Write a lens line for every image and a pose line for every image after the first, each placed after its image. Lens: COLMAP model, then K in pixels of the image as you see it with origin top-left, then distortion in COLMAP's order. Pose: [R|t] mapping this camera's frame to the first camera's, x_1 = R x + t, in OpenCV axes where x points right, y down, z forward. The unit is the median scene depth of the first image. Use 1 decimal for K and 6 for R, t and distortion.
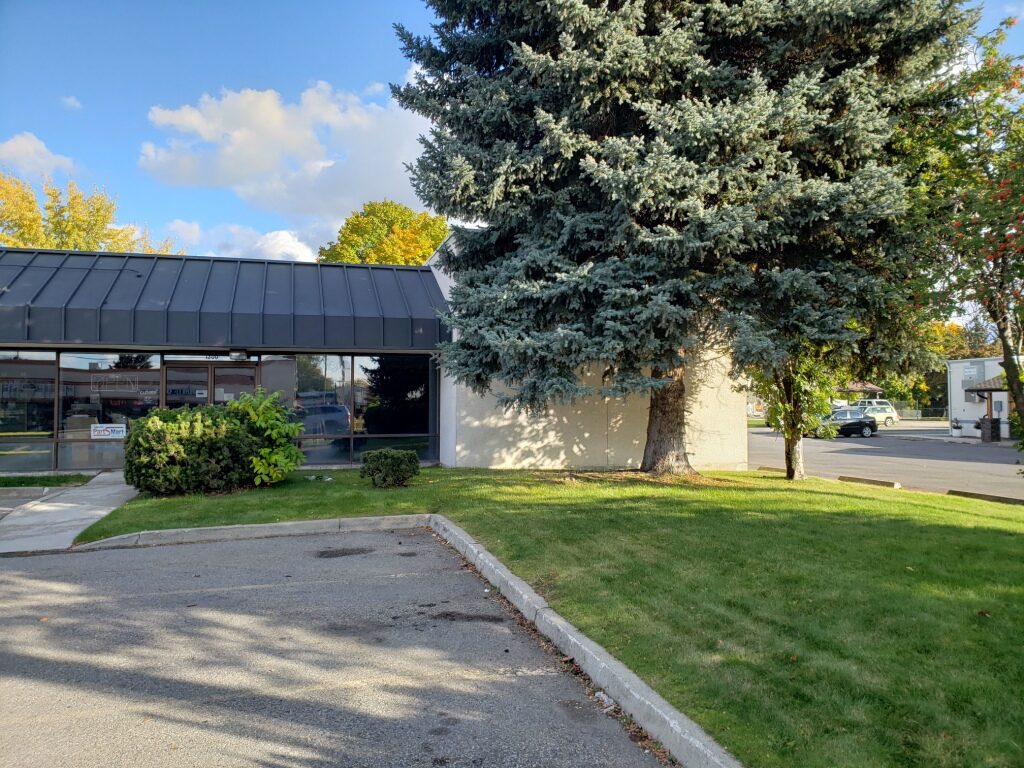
lens RADIAL K [[783.3, 0, 518.0], [0, 783.3, 373.8], [0, 0, 1]] dist [0.002076, -0.006026]
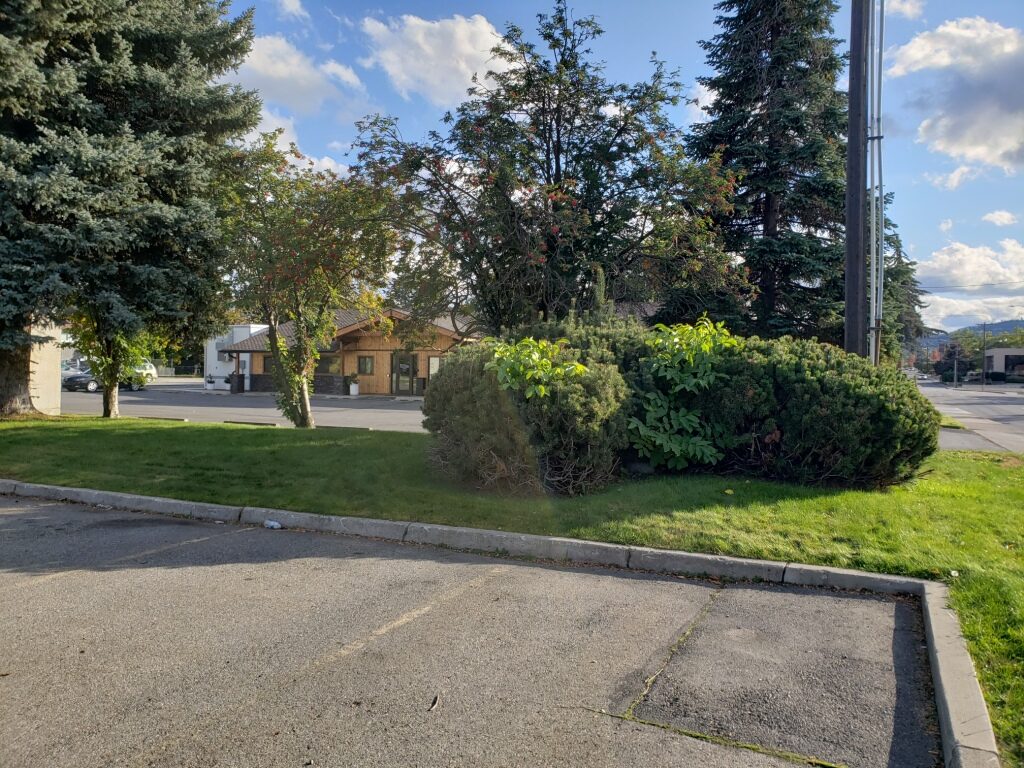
lens RADIAL K [[787.3, 0, 509.4], [0, 787.3, 374.4], [0, 0, 1]] dist [-0.003344, -0.000008]
pose [[0.631310, 0.004660, 0.775517, -0.354118], [-0.046437, 0.998415, 0.031804, -0.008110], [-0.774139, -0.056091, 0.630526, -0.453054]]
